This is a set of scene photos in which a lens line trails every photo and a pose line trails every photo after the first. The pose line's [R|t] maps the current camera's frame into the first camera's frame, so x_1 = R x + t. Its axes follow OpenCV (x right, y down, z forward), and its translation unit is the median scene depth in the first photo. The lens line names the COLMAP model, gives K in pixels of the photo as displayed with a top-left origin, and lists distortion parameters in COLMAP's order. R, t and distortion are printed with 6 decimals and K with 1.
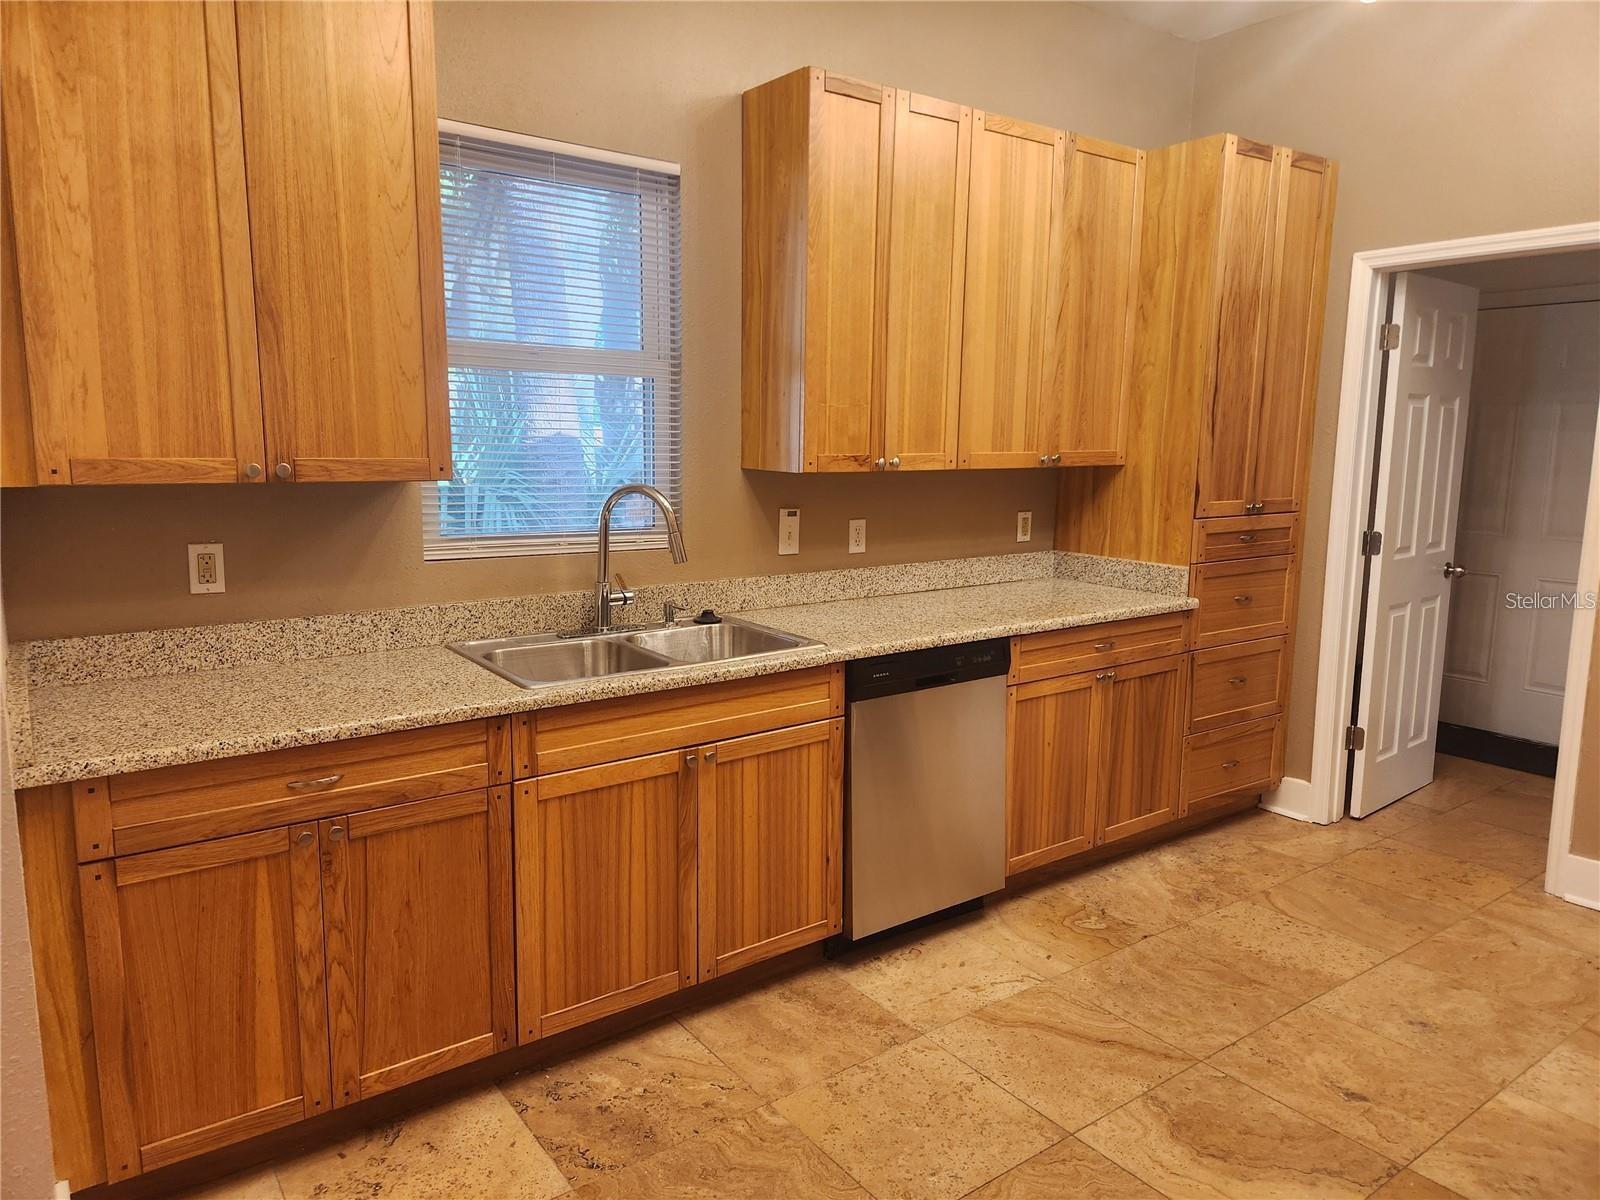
lens RADIAL K [[1065.5, 0, 806.0], [0, 1065.5, 592.9], [0, 0, 1]] dist [0.093426, -0.081898]
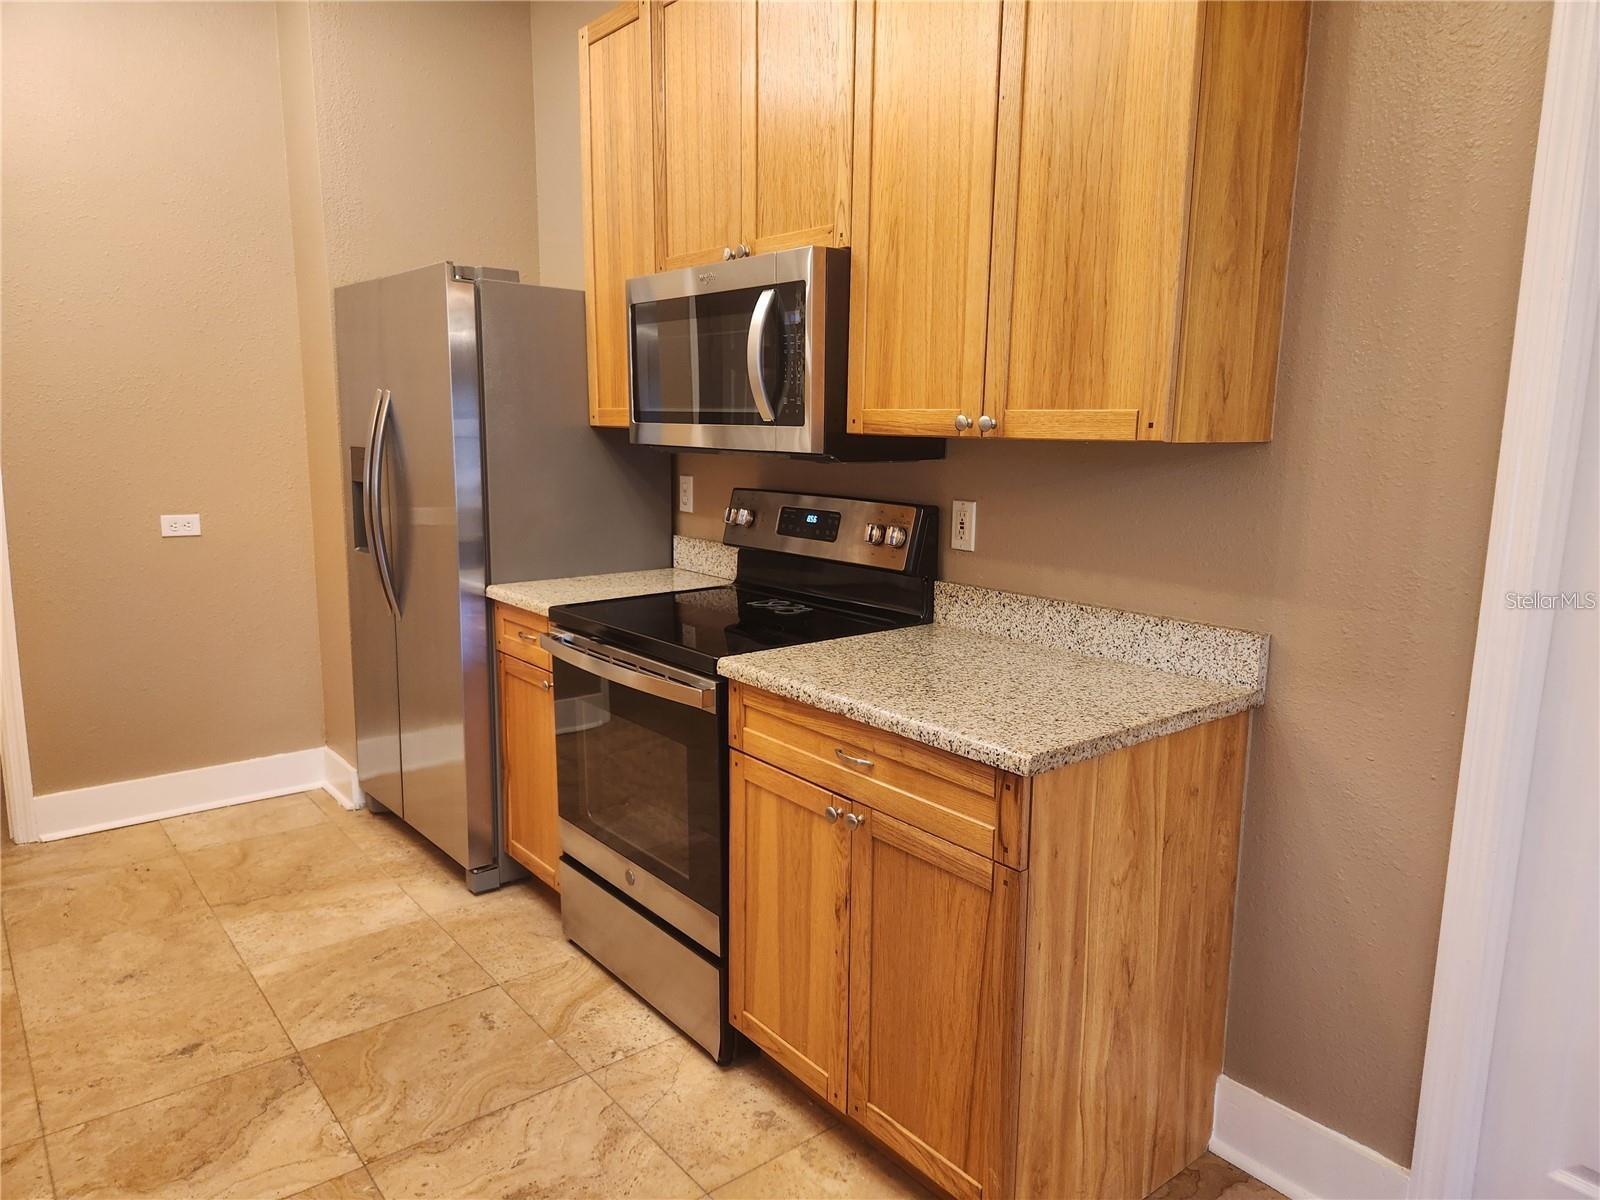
lens RADIAL K [[1084.4, 0, 781.3], [0, 1084.4, 599.0], [0, 0, 1]] dist [0.093583, -0.081354]
pose [[-0.027621, -0.166562, 0.985644, -0.342305], [0.124109, 0.977820, 0.168718, -0.031911], [-0.991884, 0.126988, -0.006337, 0.332944]]
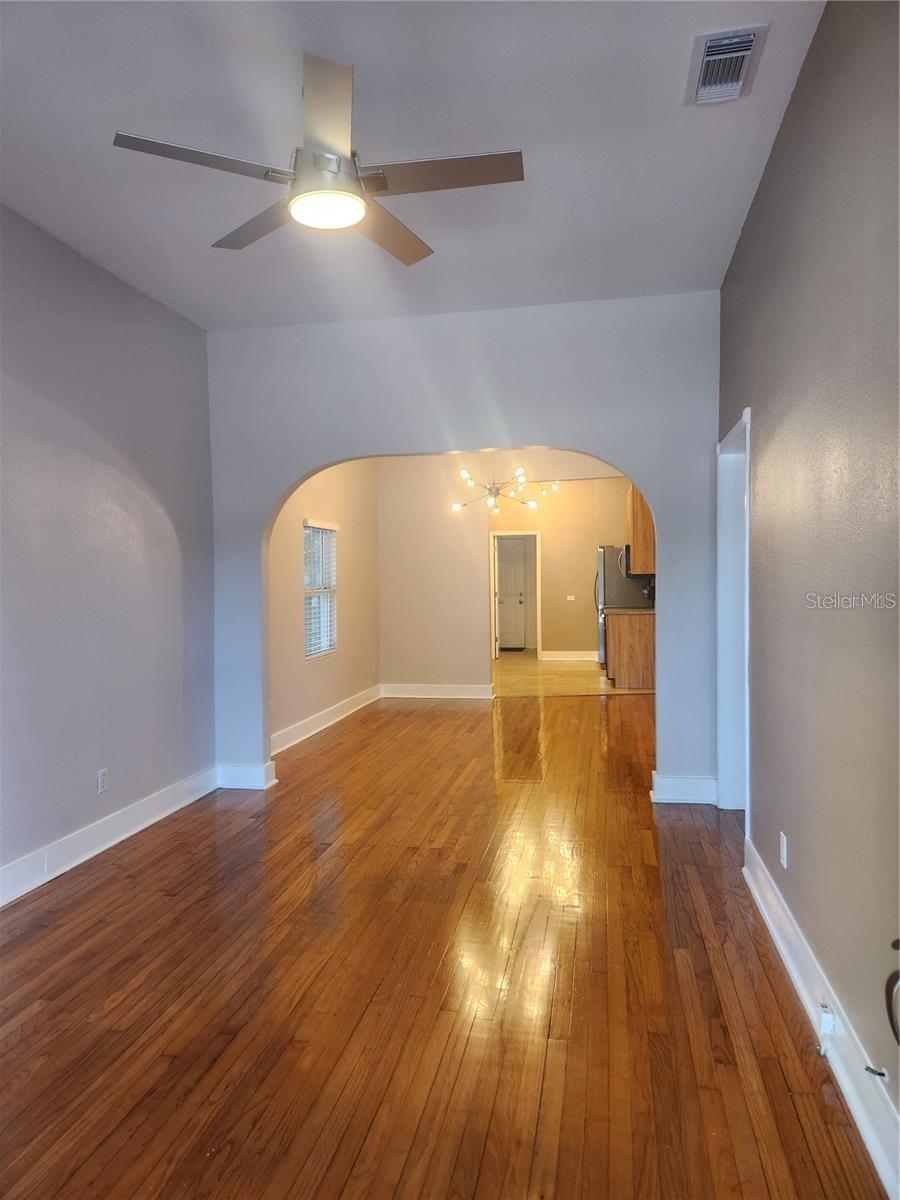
lens RADIAL K [[799.1, 0, 450.0], [0, 799.1, 600.0], [0, 0, 1]] dist [0.093426, -0.081898]
pose [[0.732058, -0.042685, 0.679904, -2.405592], [0.123128, 0.989889, -0.070427, 0.237175], [-0.670023, 0.135272, 0.729912, -1.648240]]
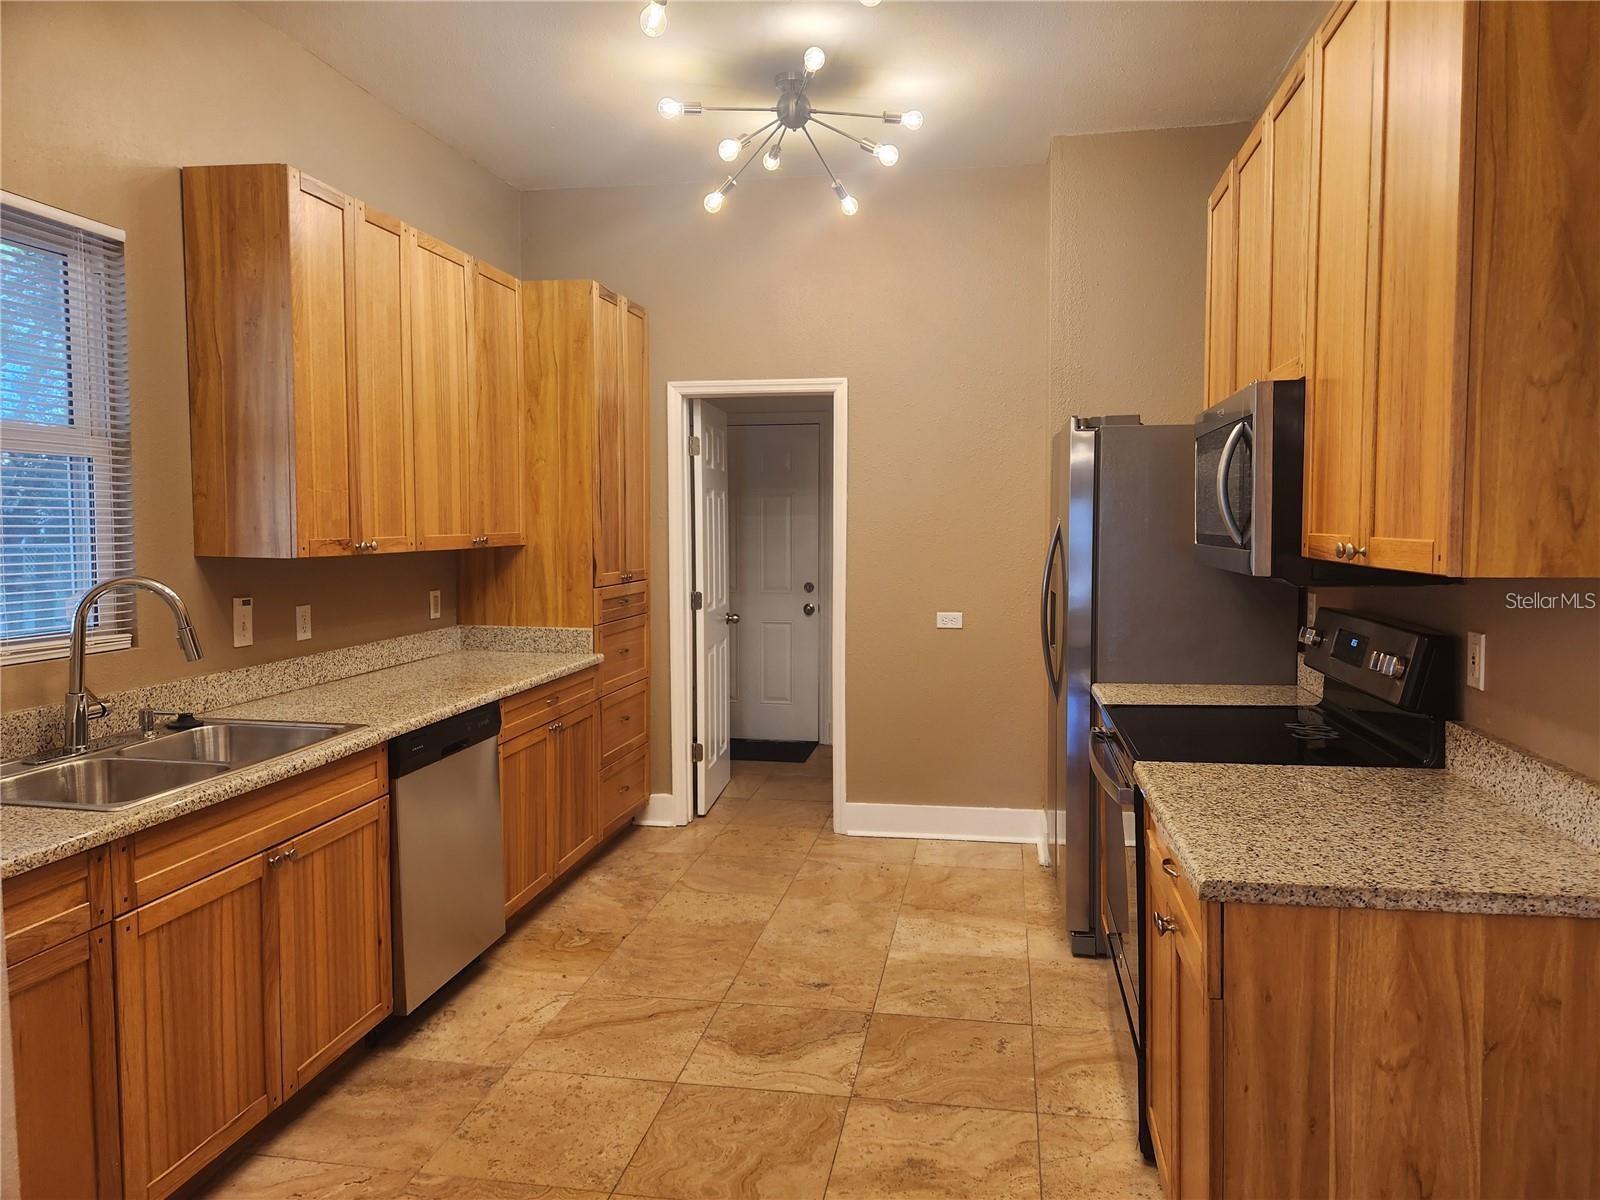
lens RADIAL K [[1065.5, 0, 806.0], [0, 1065.5, 592.9], [0, 0, 1]] dist [0.093426, -0.081898]
pose [[0.728781, -0.055714, 0.682477, -0.338237], [0.106385, 0.993794, -0.032475, 0.000753], [-0.676433, 0.096273, 0.730185, -0.038791]]
